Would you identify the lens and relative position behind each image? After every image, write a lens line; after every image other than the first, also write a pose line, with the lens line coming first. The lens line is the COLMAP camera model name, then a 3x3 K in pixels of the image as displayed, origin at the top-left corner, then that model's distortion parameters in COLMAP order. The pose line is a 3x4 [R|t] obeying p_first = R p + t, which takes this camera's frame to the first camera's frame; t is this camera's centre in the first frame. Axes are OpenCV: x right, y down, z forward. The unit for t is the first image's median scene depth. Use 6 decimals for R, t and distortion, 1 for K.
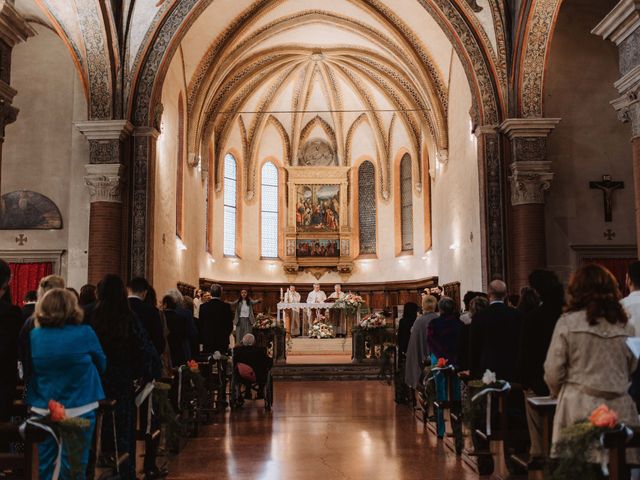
lens RADIAL K [[512.4, 0, 319.3], [0, 512.4, 252.1], [0, 0, 1]] dist [-0.007268, -0.001847]
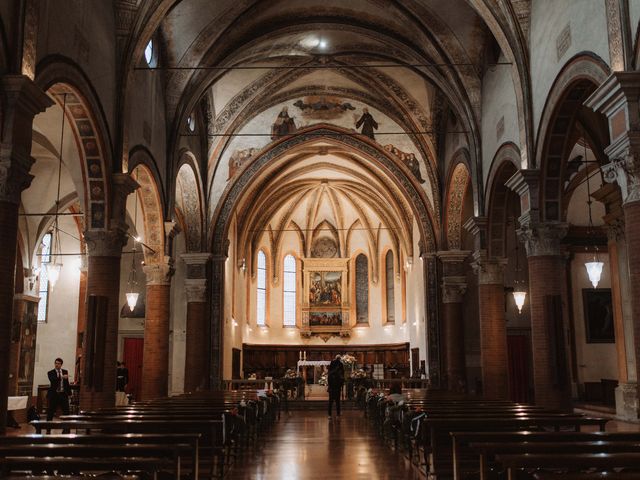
lens RADIAL K [[647.7, 0, 320.0], [0, 647.7, 240.0], [0, 0, 1]] dist [-0.001141, 0.005657]
pose [[0.999841, -0.000880, -0.017796, 0.013618], [-0.000278, 0.997889, -0.064935, -0.105491], [0.017815, 0.064930, 0.997731, -0.725566]]
